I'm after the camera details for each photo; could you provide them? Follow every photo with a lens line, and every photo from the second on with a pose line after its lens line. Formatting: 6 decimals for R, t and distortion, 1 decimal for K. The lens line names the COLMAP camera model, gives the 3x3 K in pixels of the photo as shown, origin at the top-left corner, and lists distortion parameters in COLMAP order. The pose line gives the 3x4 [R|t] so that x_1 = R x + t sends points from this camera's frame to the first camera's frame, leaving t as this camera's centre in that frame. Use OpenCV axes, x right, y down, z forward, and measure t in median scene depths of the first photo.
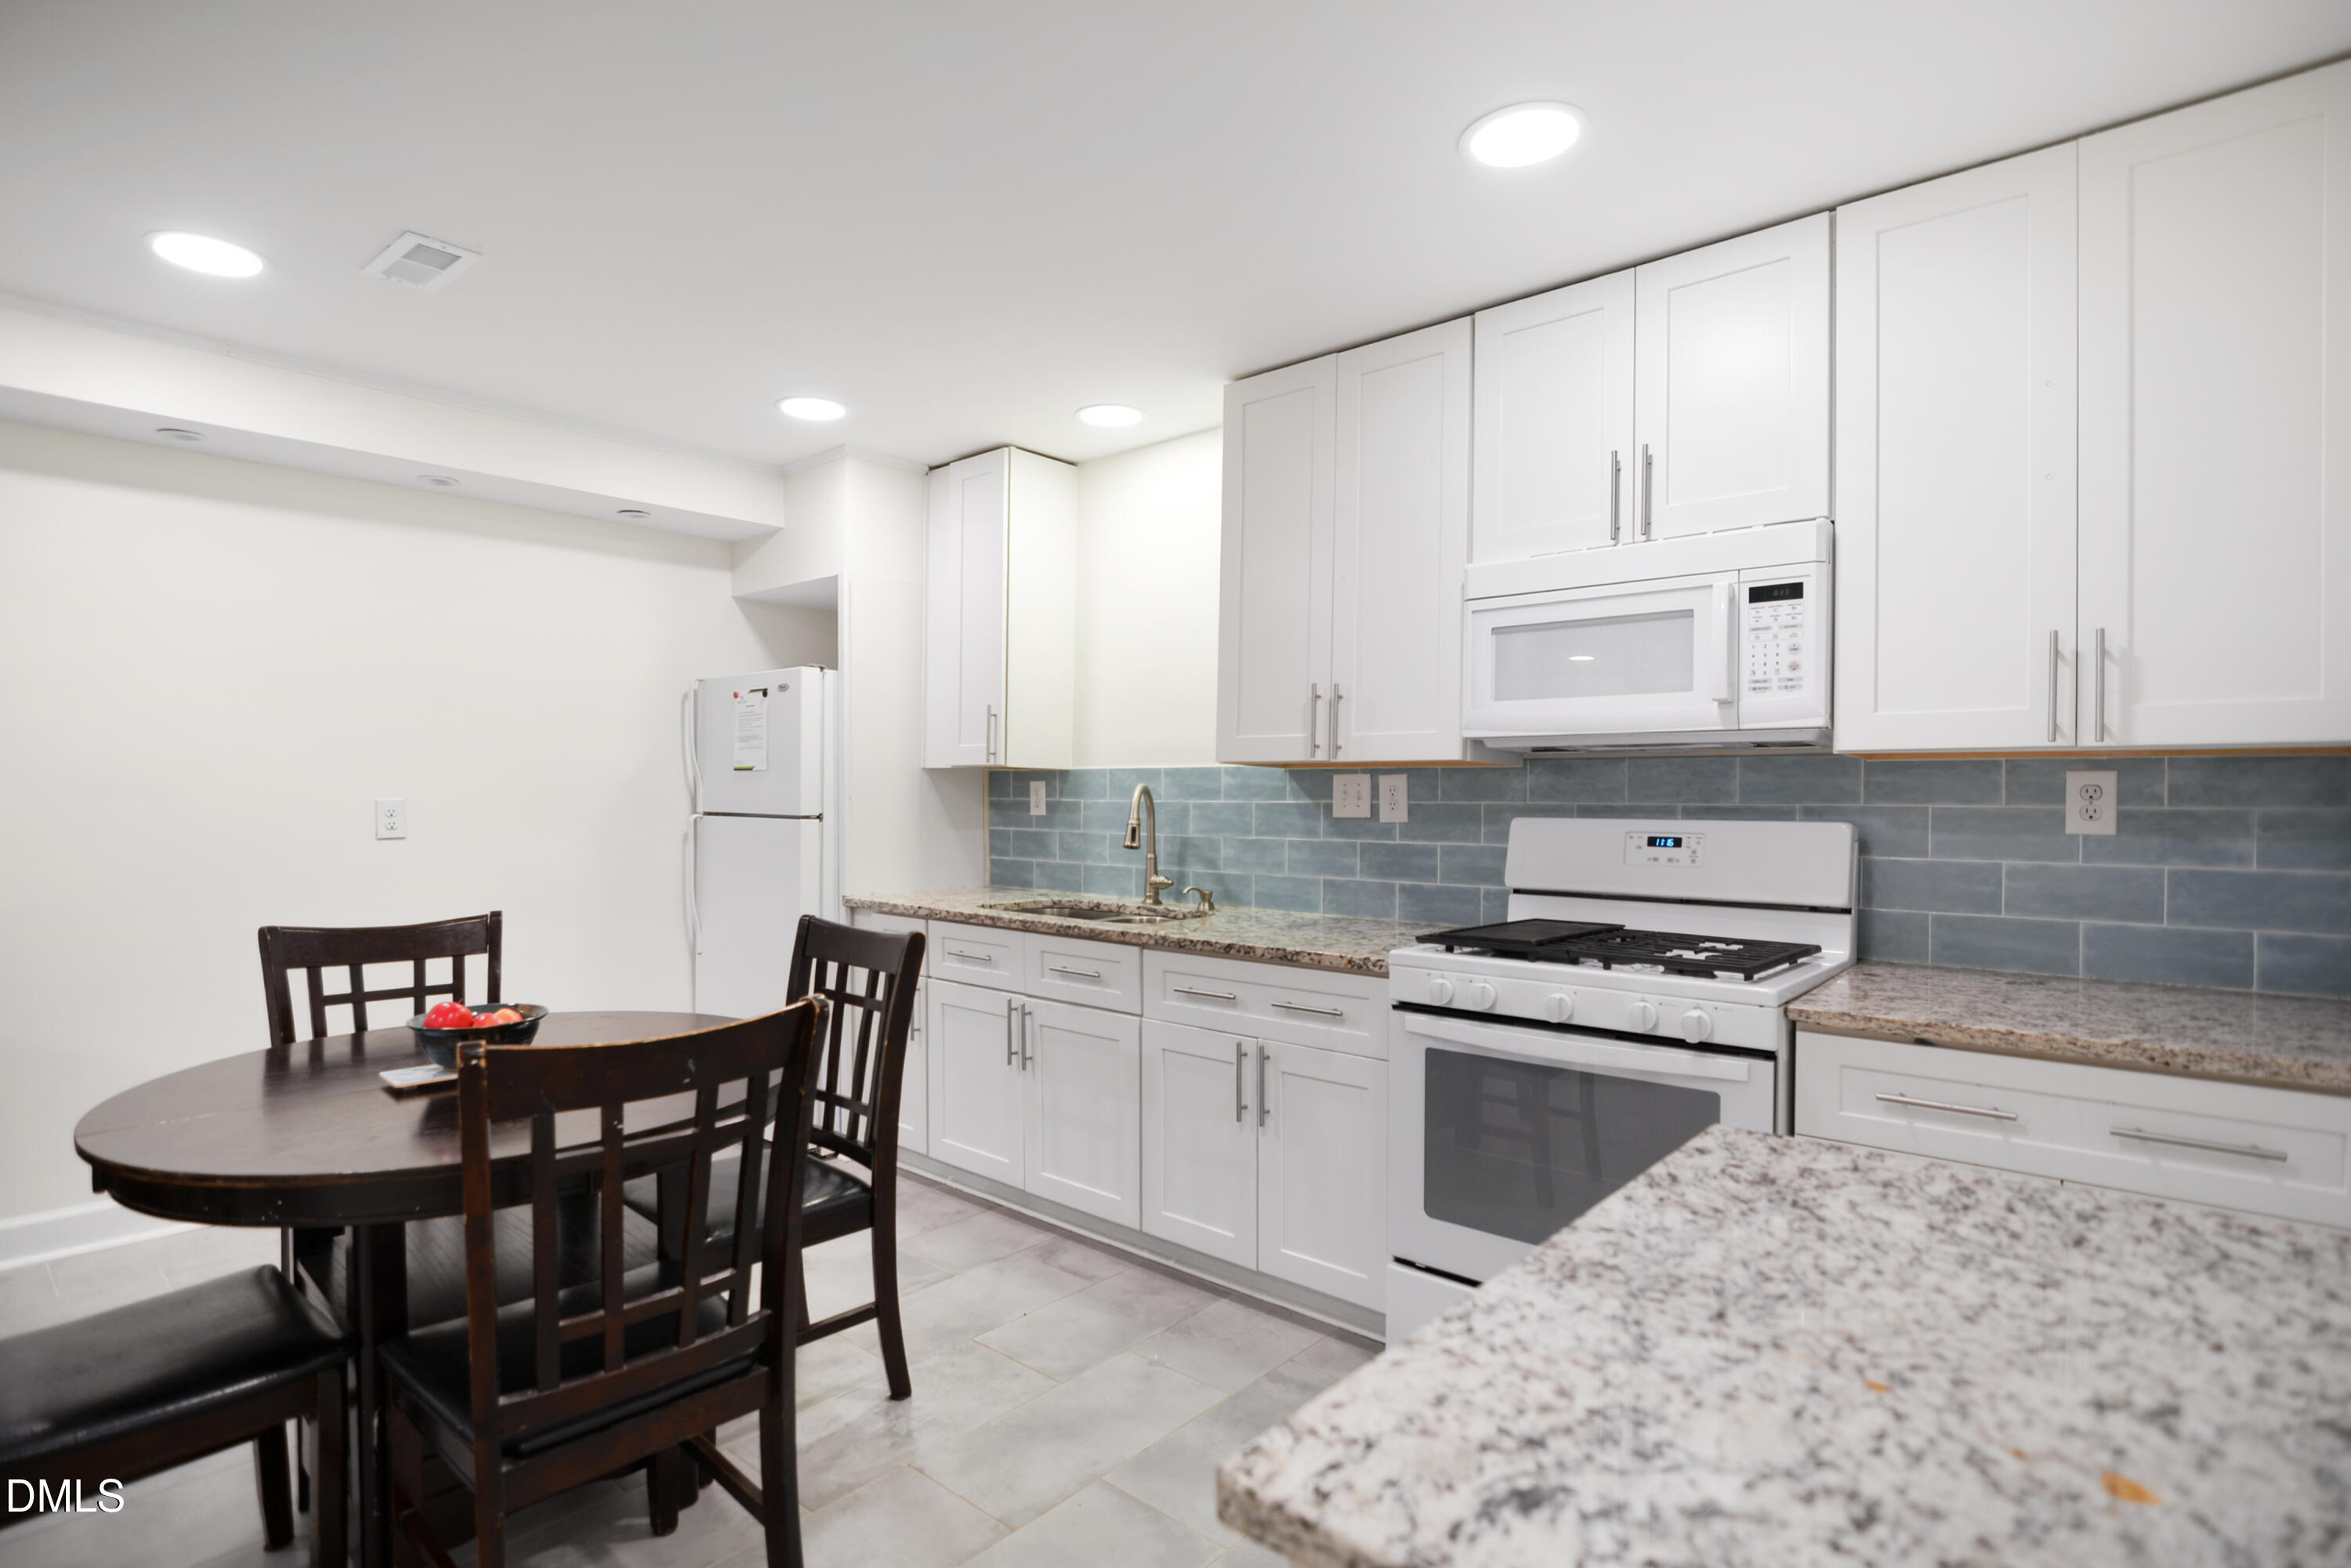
lens RADIAL K [[1163.6, 0, 1163.5], [0, 1163.6, 796.7], [0, 0, 1]] dist [-0.024724, 0.007329]
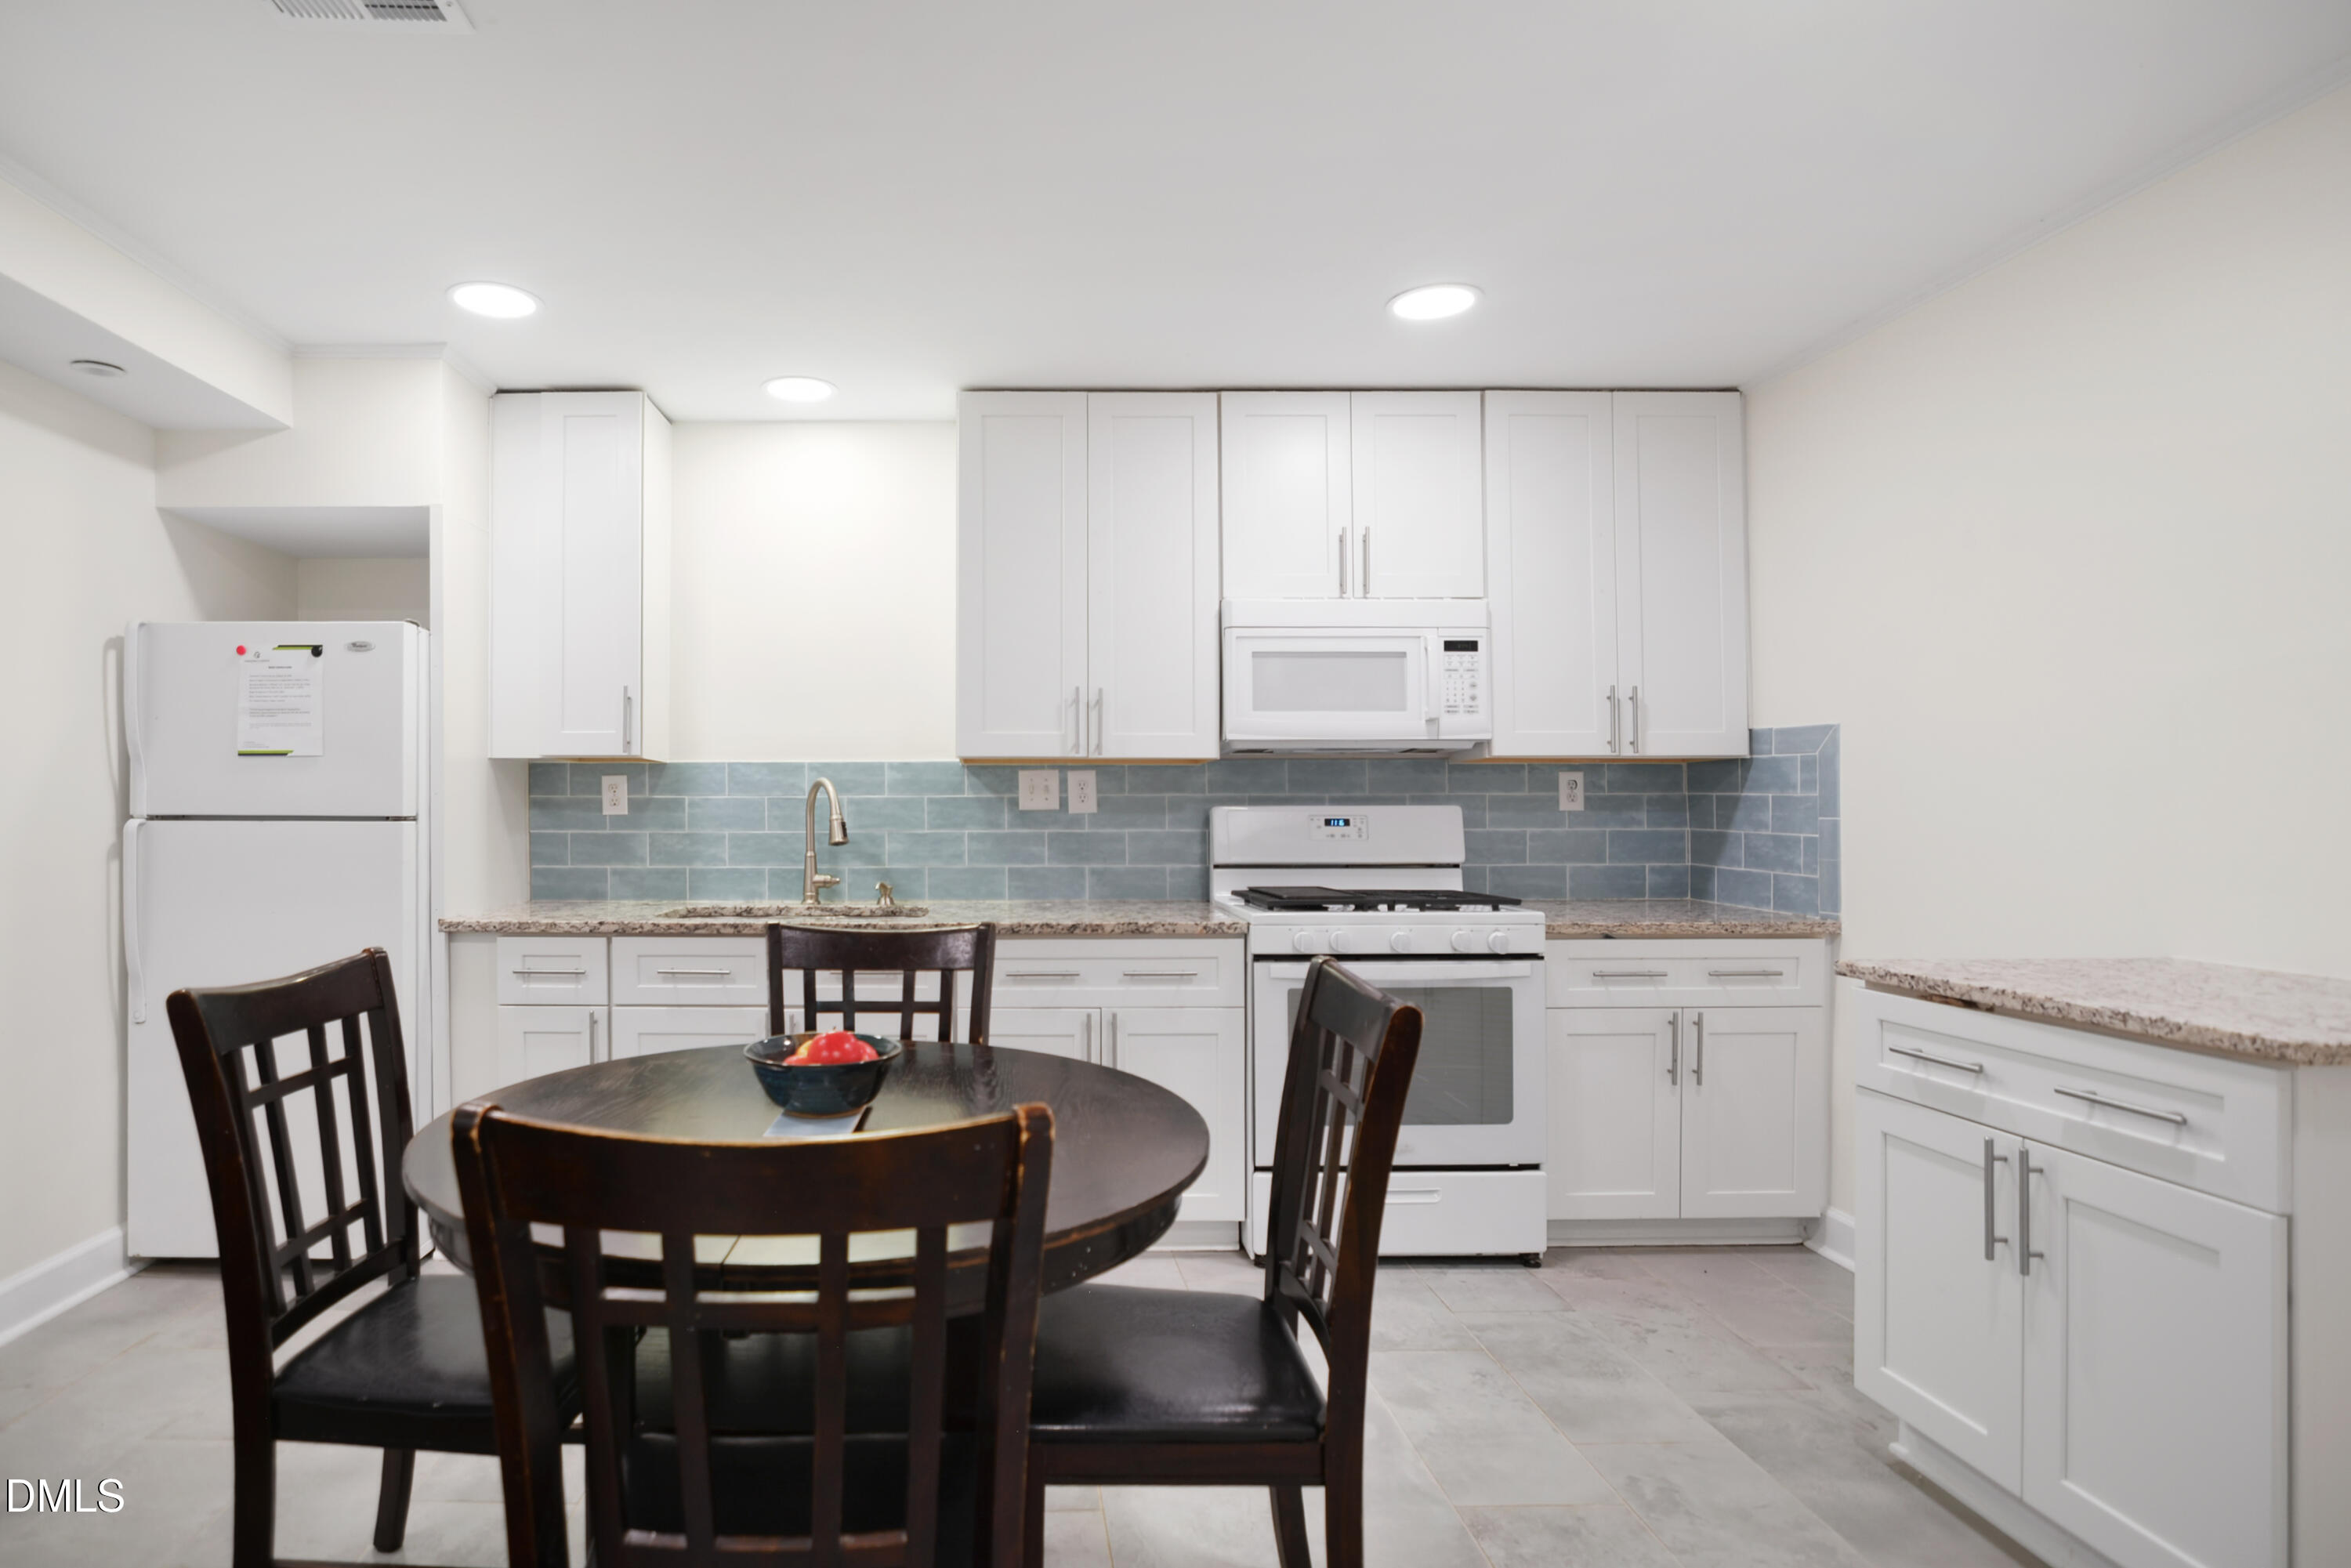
lens RADIAL K [[1222.2, 0, 997.2], [0, 1222.2, 790.3], [0, 0, 1]] dist [-0.022420, -0.000501]
pose [[0.753133, 0.002532, 0.657863, -0.644115], [0.006211, 0.999921, -0.010959, 0.012309], [-0.657838, 0.012340, 0.753058, 0.165933]]
